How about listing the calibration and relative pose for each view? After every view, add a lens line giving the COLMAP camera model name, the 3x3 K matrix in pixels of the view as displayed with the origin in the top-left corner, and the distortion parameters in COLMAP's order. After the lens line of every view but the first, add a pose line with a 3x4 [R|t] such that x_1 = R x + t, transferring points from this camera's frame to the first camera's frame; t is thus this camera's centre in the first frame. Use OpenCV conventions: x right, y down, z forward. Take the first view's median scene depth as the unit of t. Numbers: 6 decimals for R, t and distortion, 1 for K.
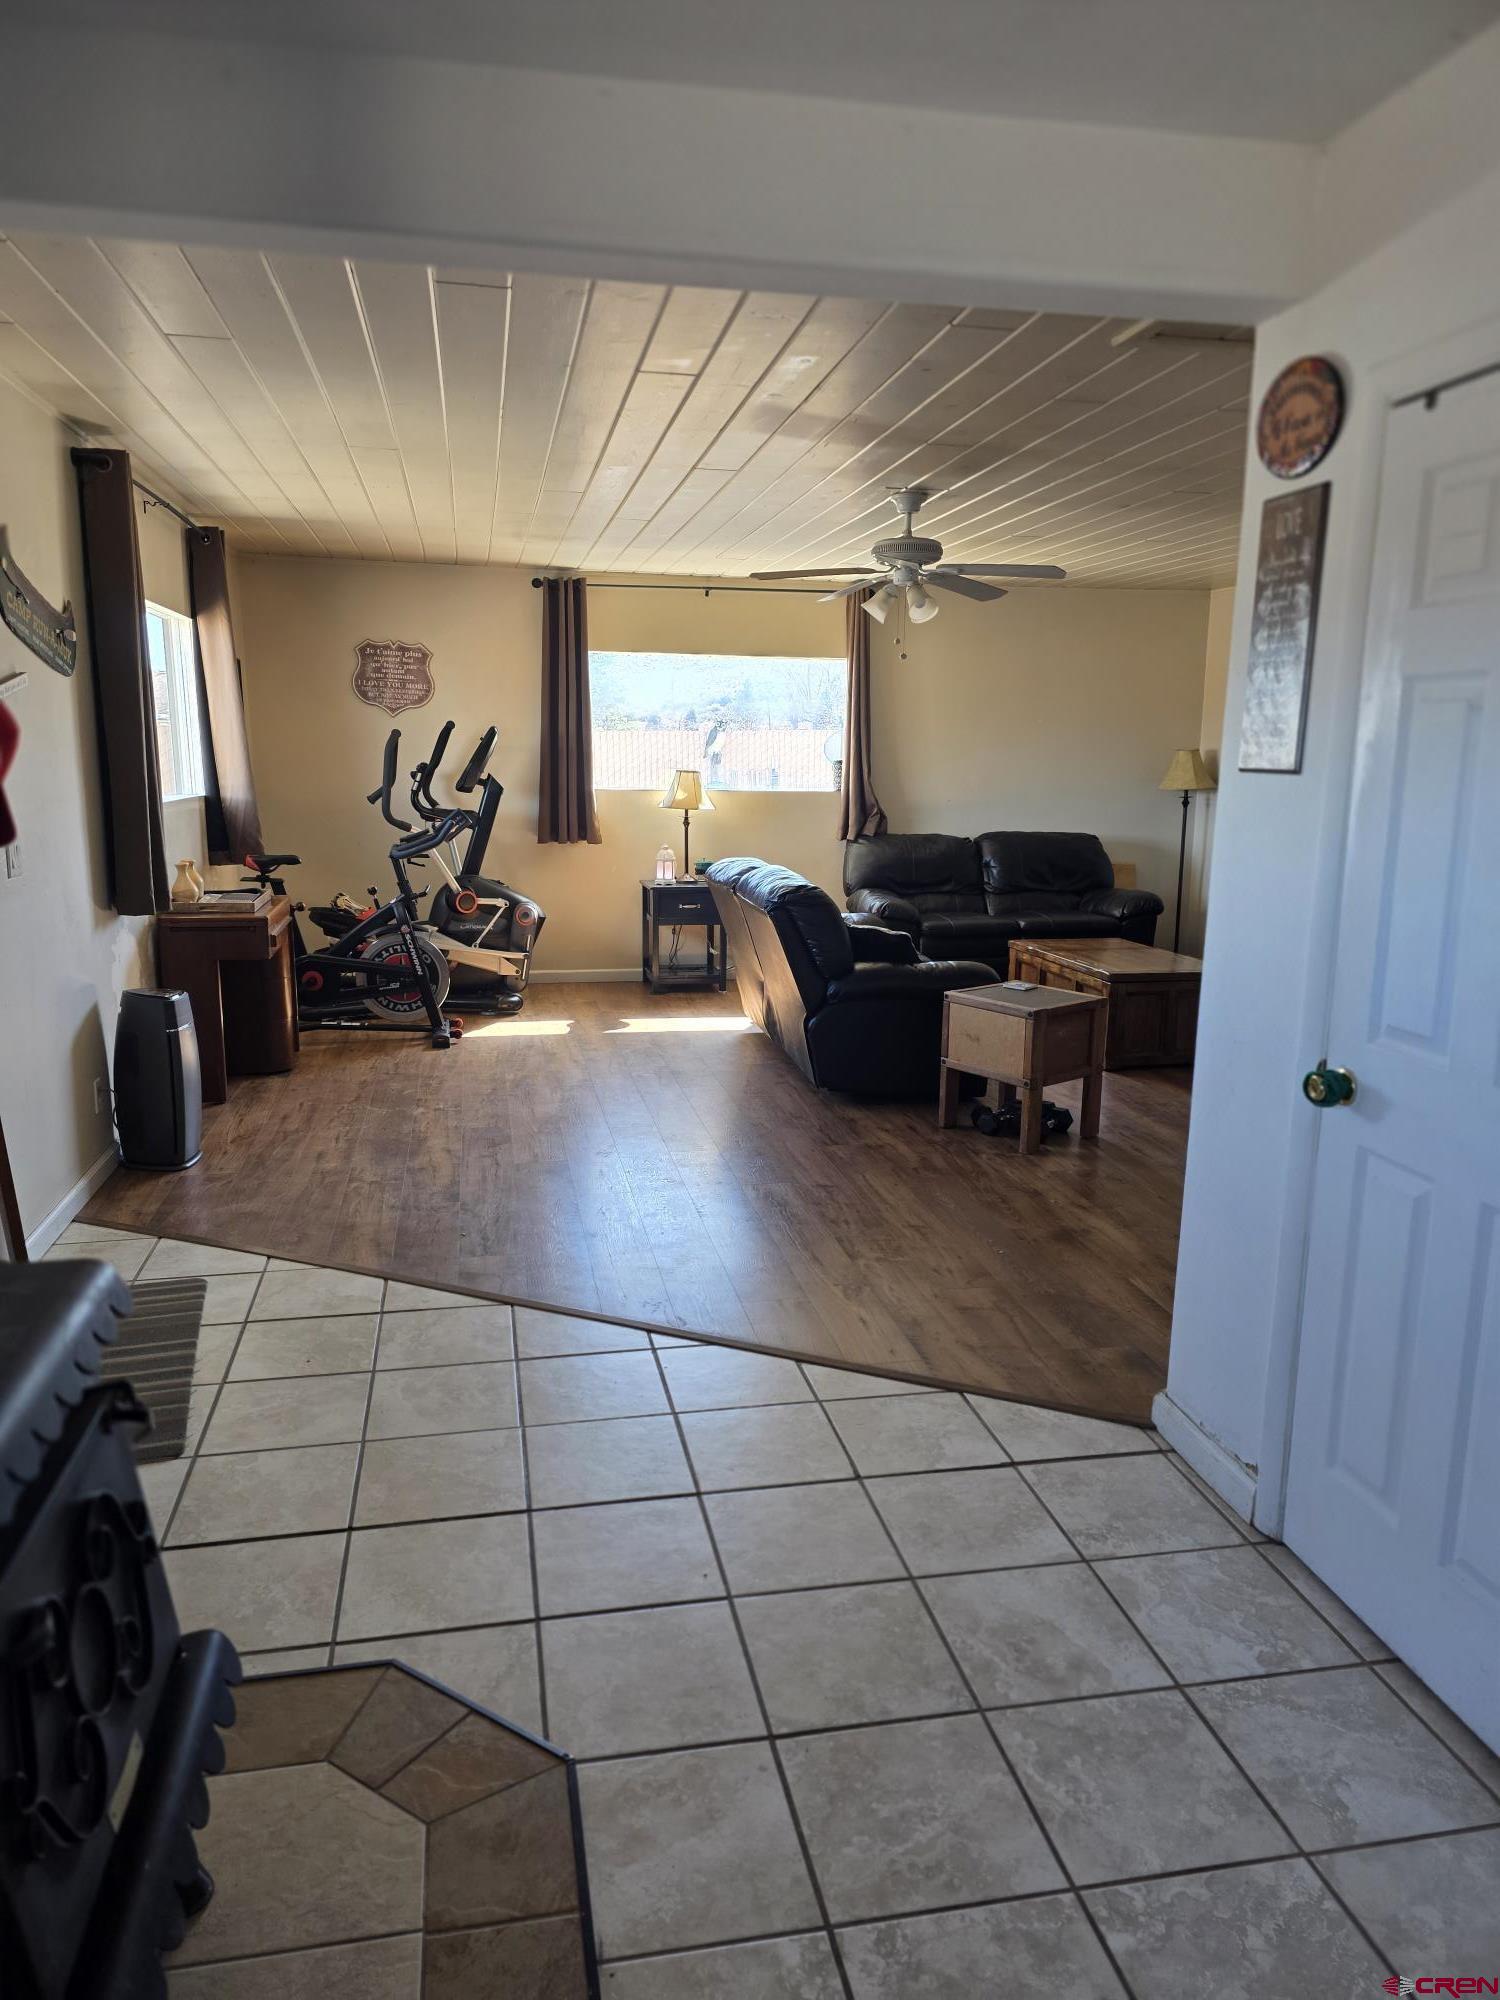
lens RADIAL K [[1329.8, 0, 716.4], [0, 1329.8, 995.4], [0, 0, 1]] dist [0.069451, -0.058316]
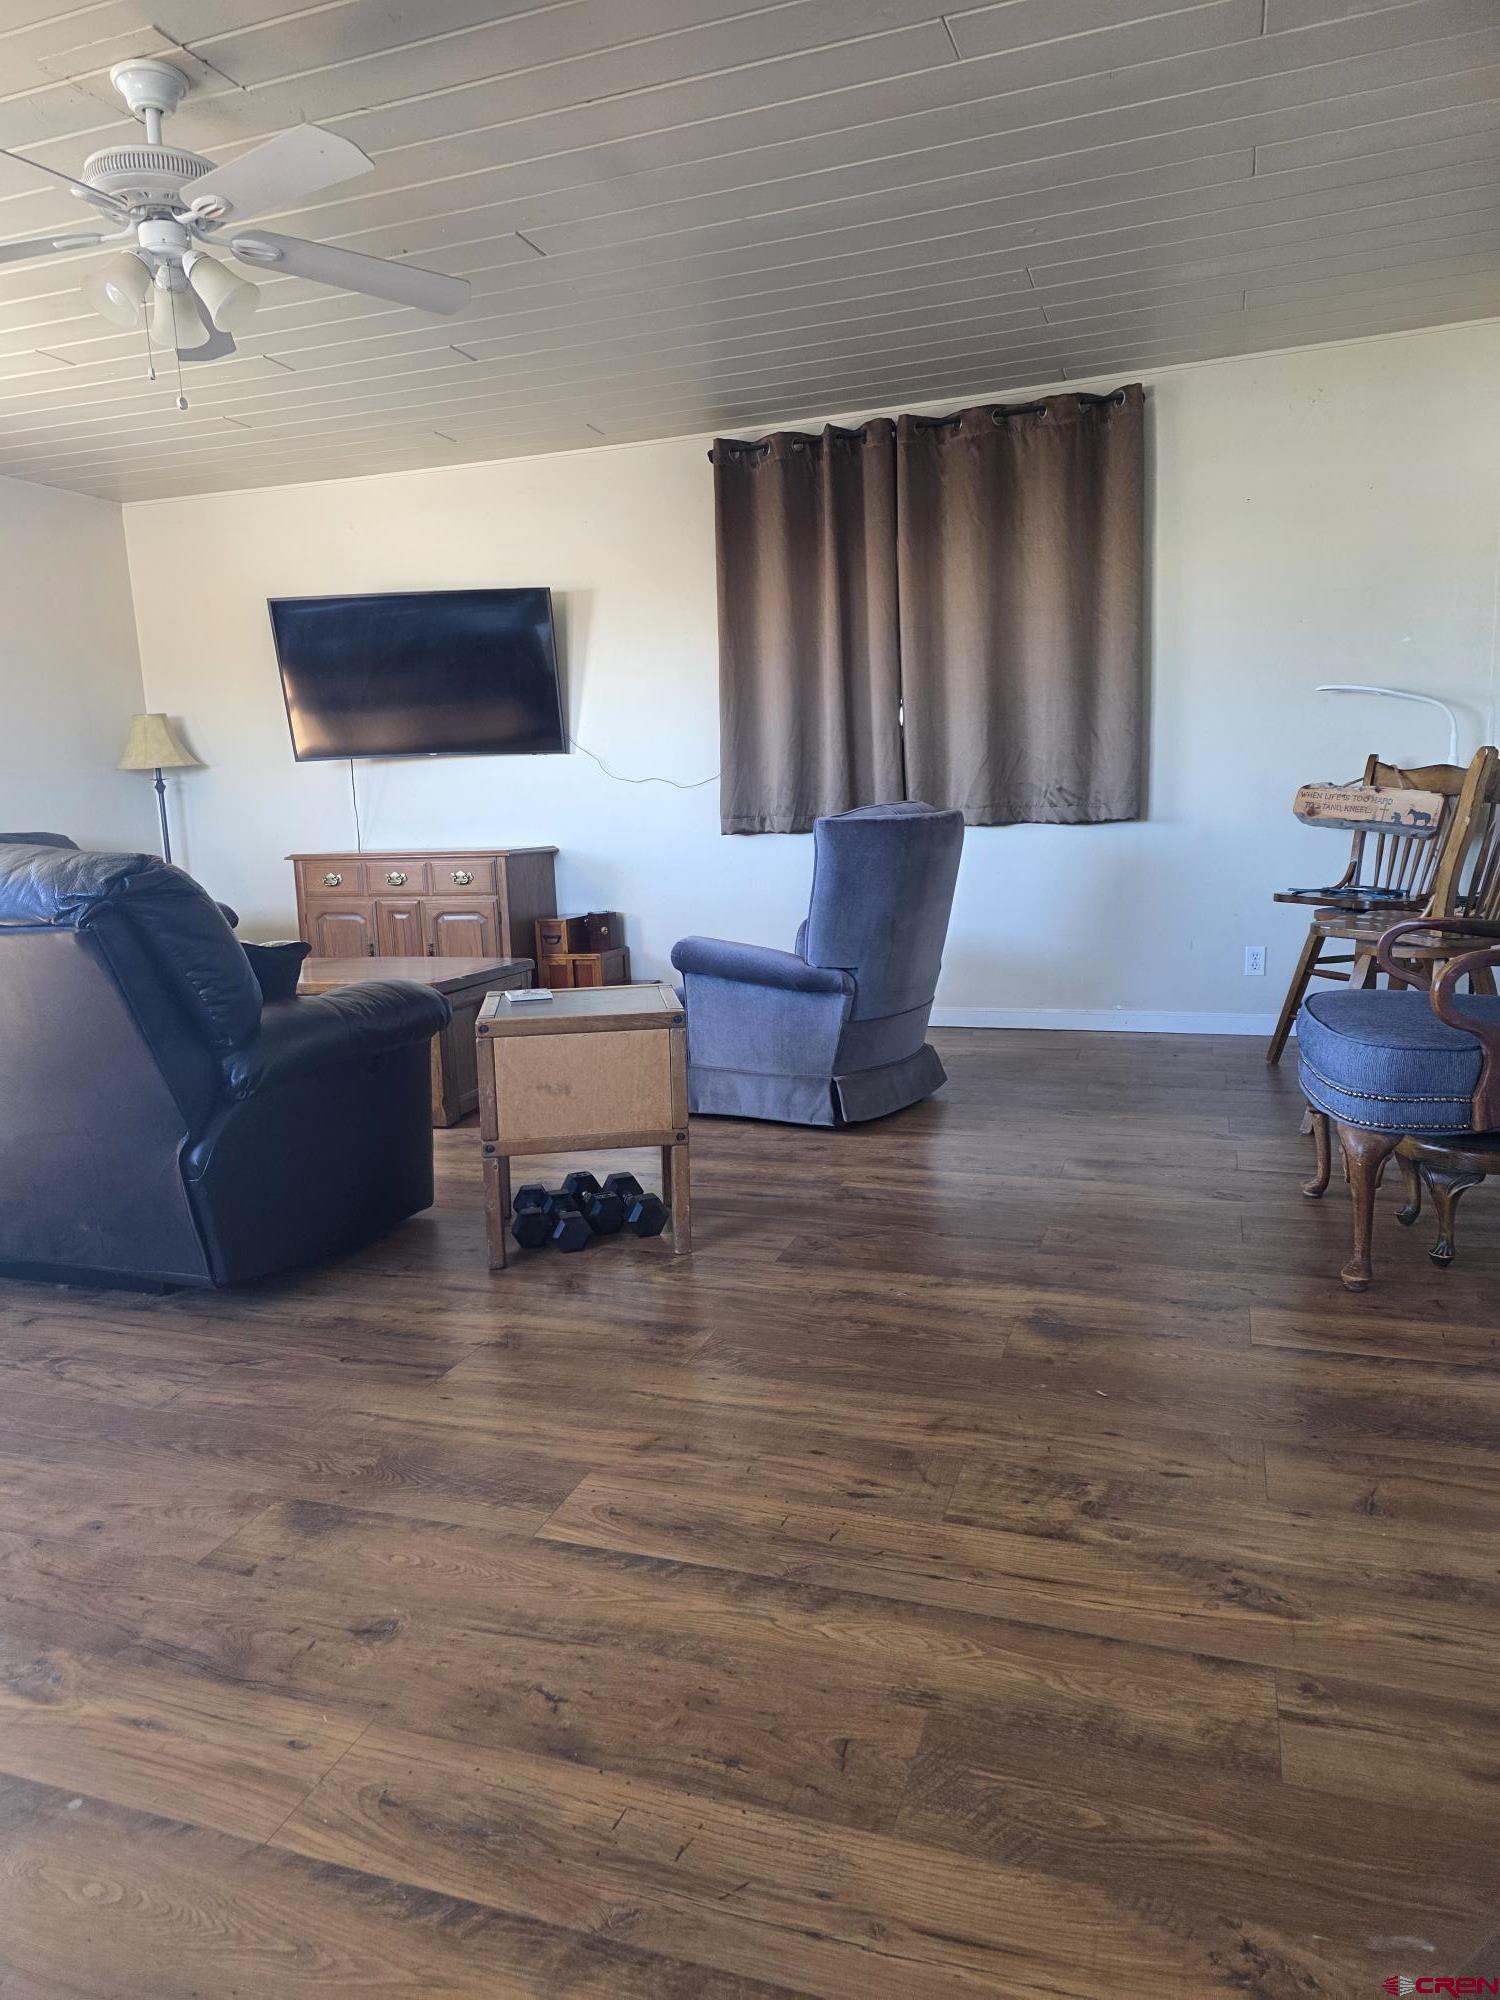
lens RADIAL K [[1329.8, 0, 733.2], [0, 1329.8, 986.5], [0, 0, 1]] dist [0.069451, -0.058316]
pose [[0.497173, -0.151624, 0.854301, -0.199060], [0.200975, 0.977959, 0.056611, -0.021958], [-0.844055, 0.143547, 0.516687, 0.524076]]
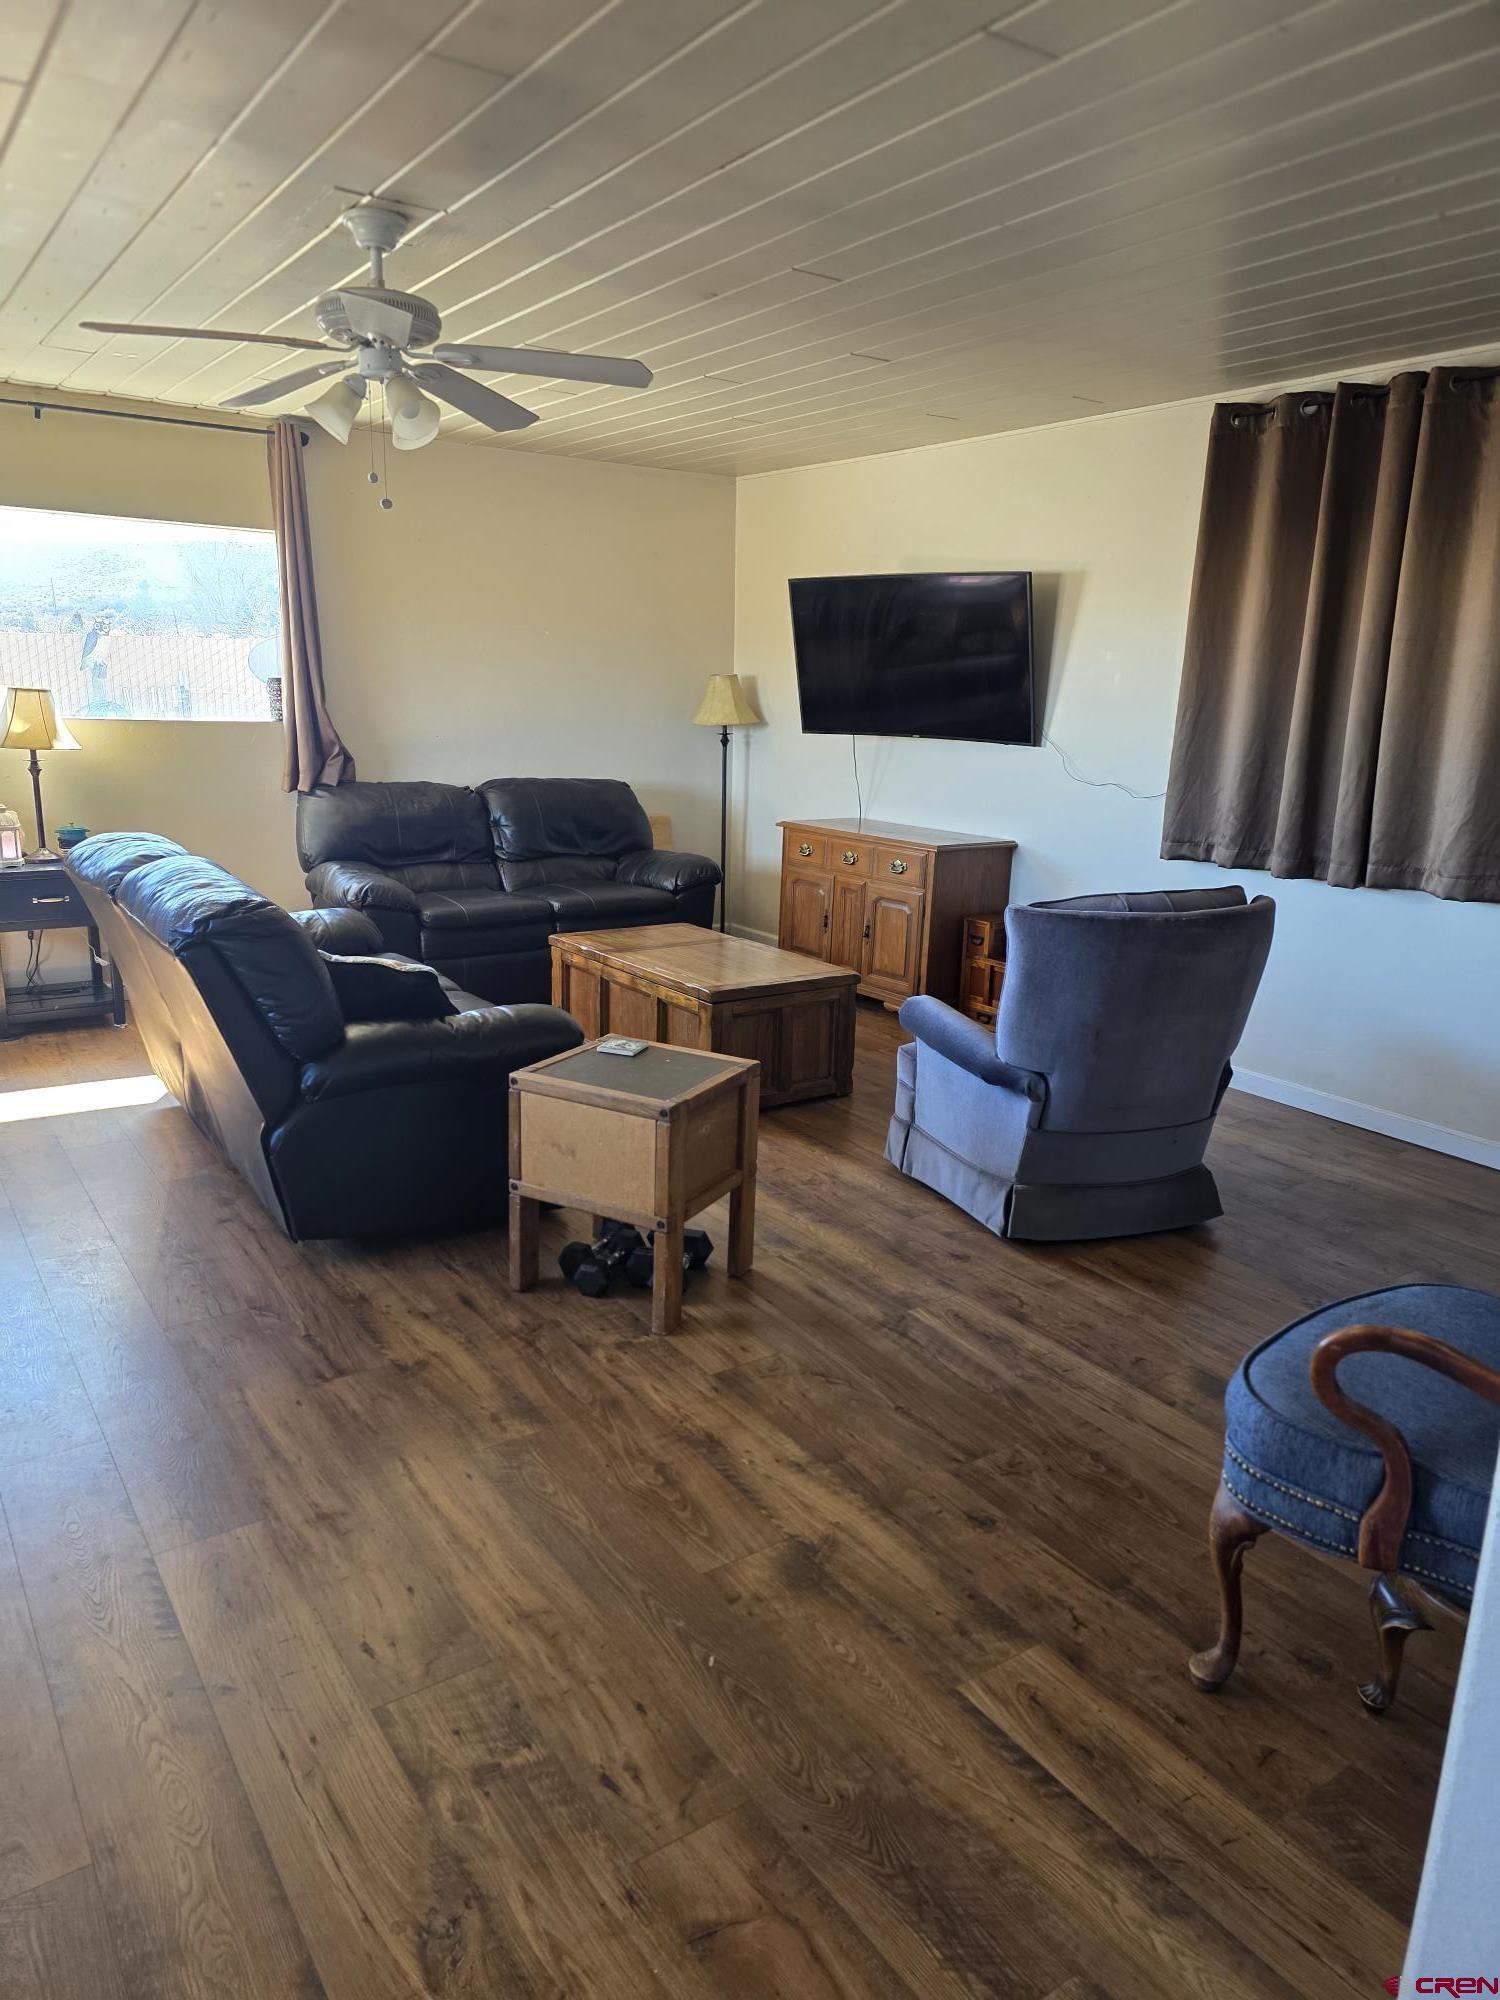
lens RADIAL K [[1329.8, 0, 736.8], [0, 1329.8, 992.2], [0, 0, 1]] dist [0.069451, -0.058316]
pose [[0.912779, -0.077682, 0.400999, 0.022762], [0.055892, 0.996268, 0.065775, -0.060872], [-0.404612, -0.037625, 0.913714, 0.344173]]
